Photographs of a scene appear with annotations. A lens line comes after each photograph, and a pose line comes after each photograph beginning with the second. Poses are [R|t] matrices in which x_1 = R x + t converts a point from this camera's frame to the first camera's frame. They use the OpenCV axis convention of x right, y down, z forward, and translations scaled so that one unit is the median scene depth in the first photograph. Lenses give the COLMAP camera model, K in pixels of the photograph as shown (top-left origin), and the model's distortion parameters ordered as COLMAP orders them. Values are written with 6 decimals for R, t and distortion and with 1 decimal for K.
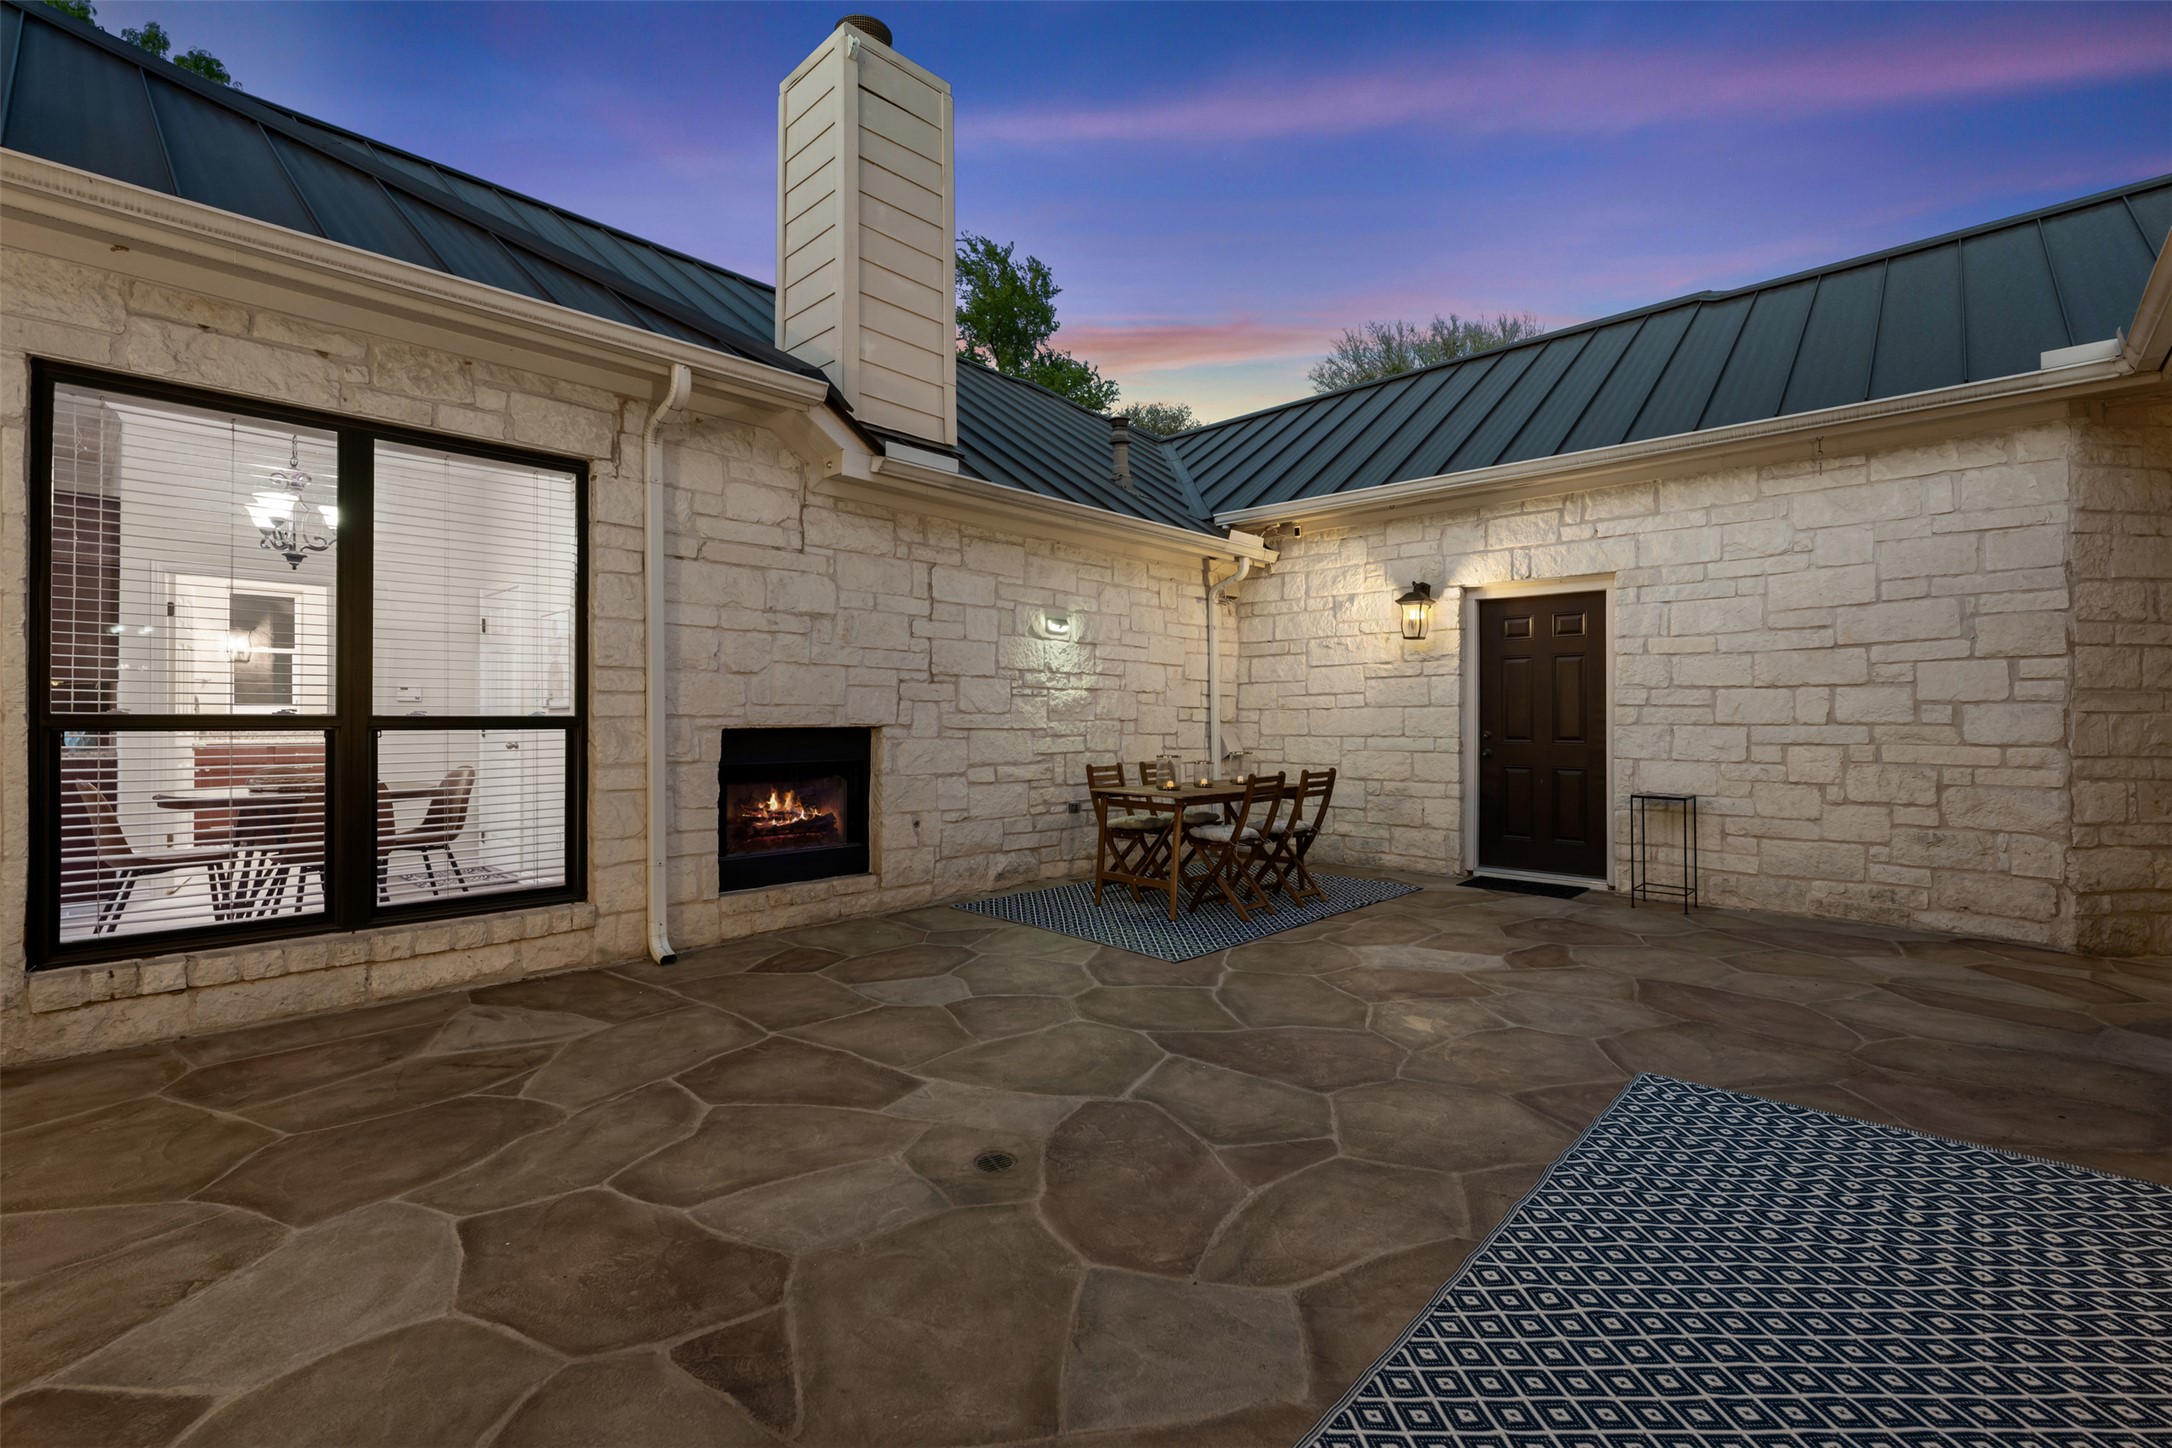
lens RADIAL K [[935.9, 0, 1082.7], [0, 935.9, 722.4], [0, 0, 1]] dist [-0.012425, -0.000046]
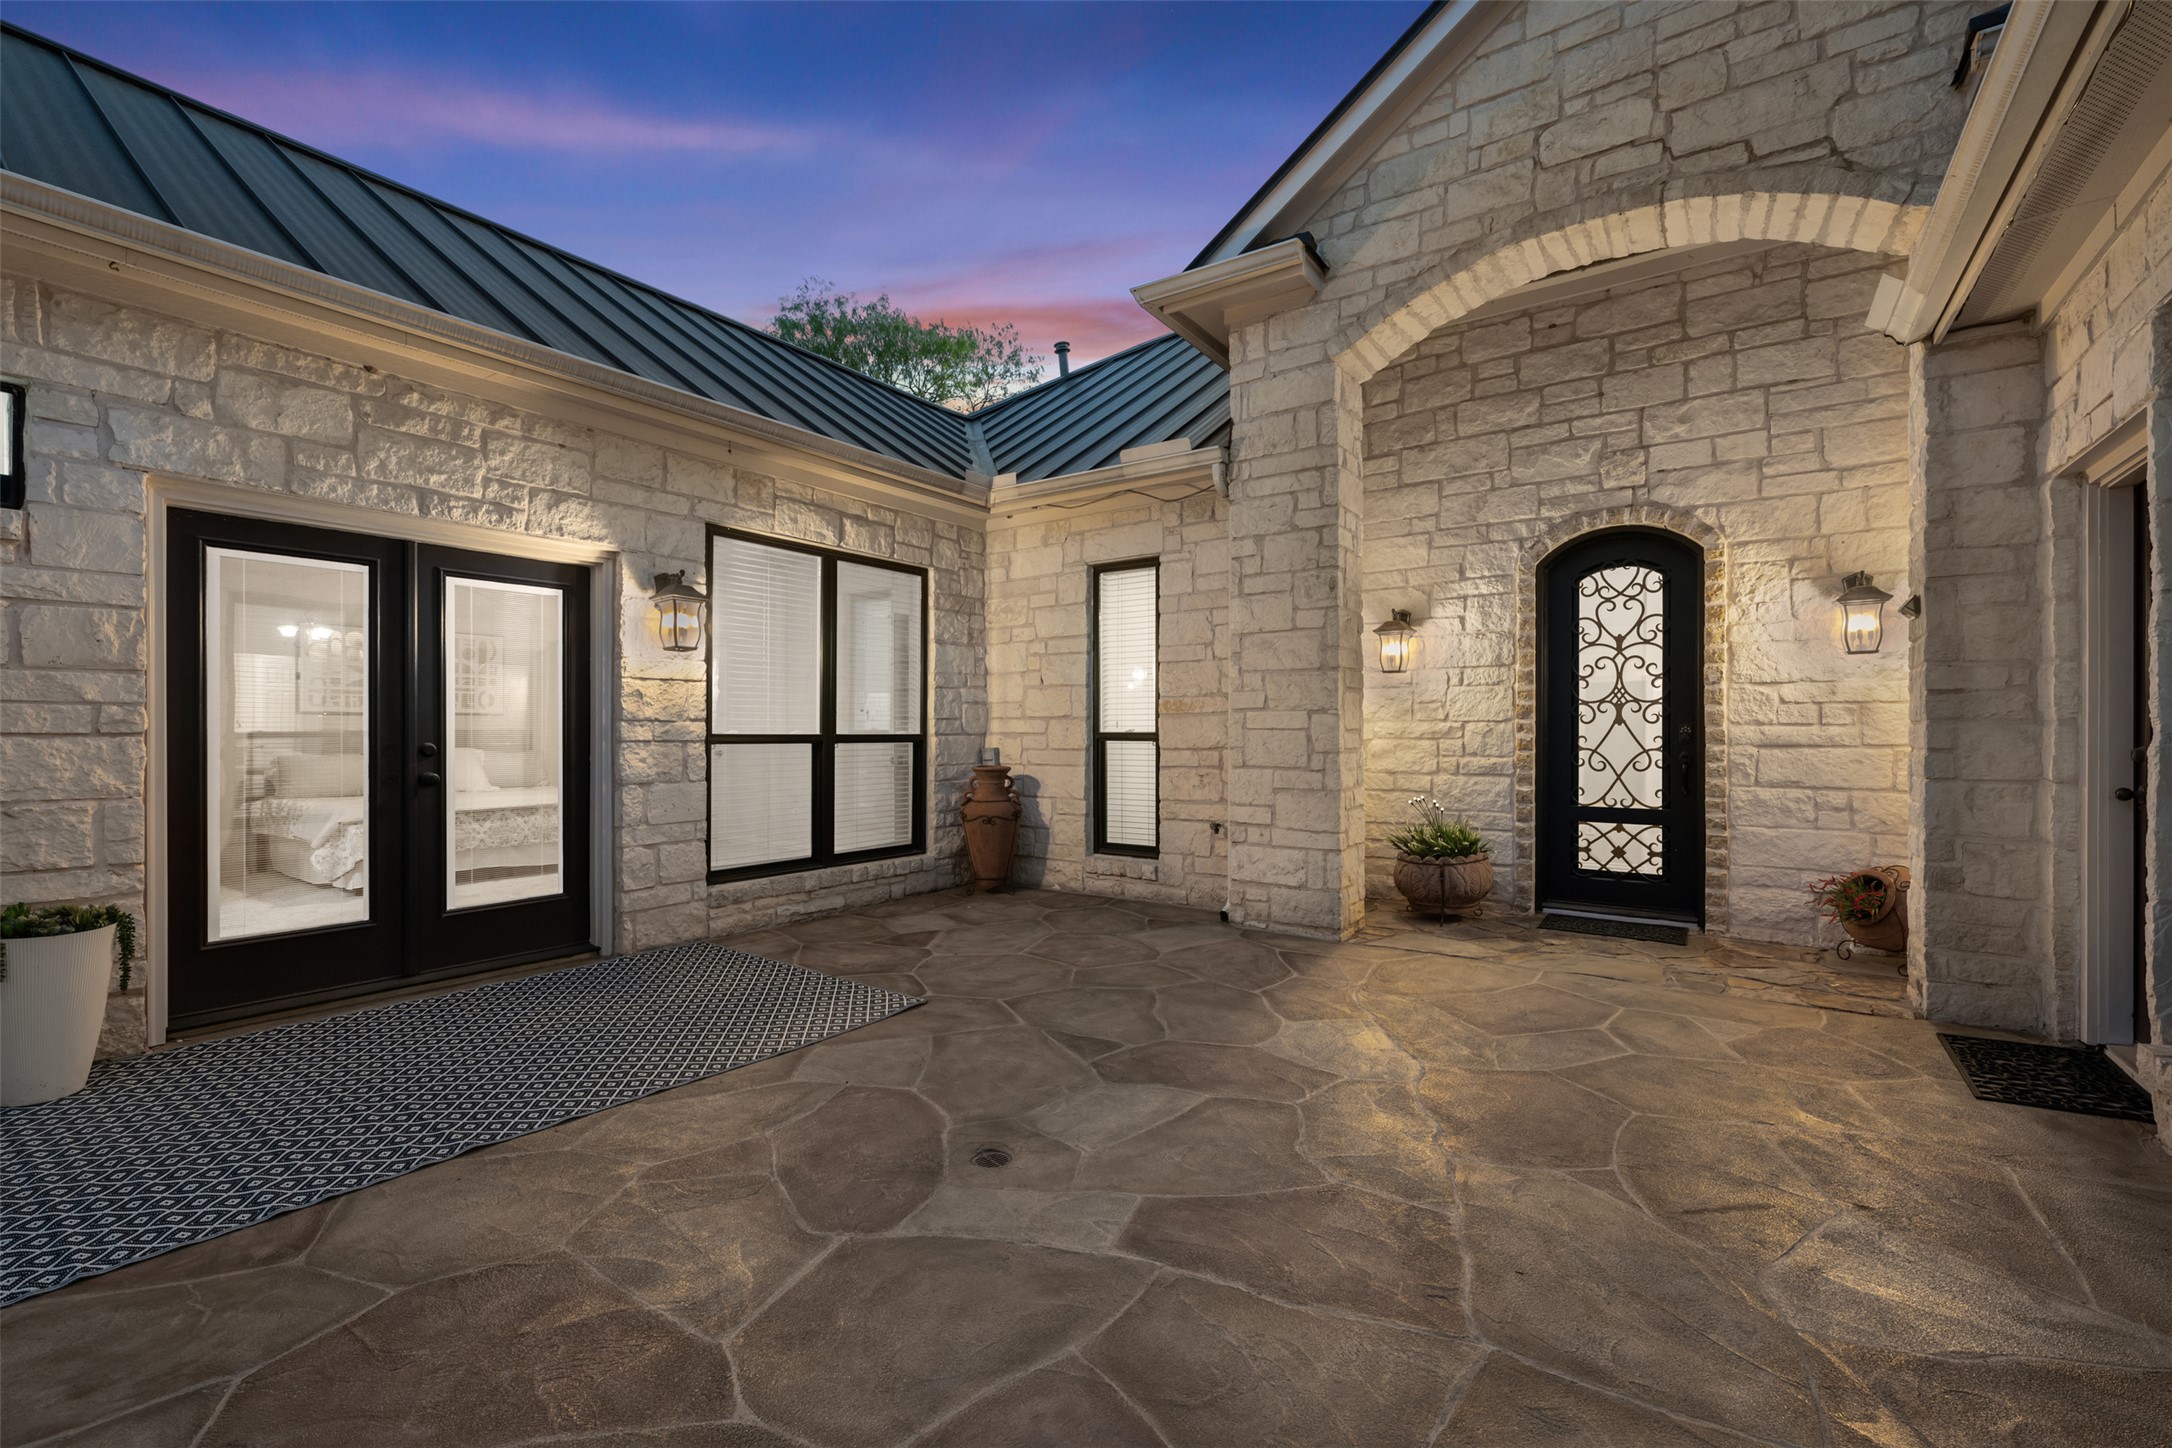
lens RADIAL K [[935.9, 0, 1074.6], [0, 935.9, 727.4], [0, 0, 1]] dist [-0.012425, -0.000046]
pose [[-0.993138, -0.001671, -0.116935, -0.062495], [-0.001303, 0.999994, -0.003229, -0.010259], [0.116939, -0.003054, -0.993134, 2.025050]]
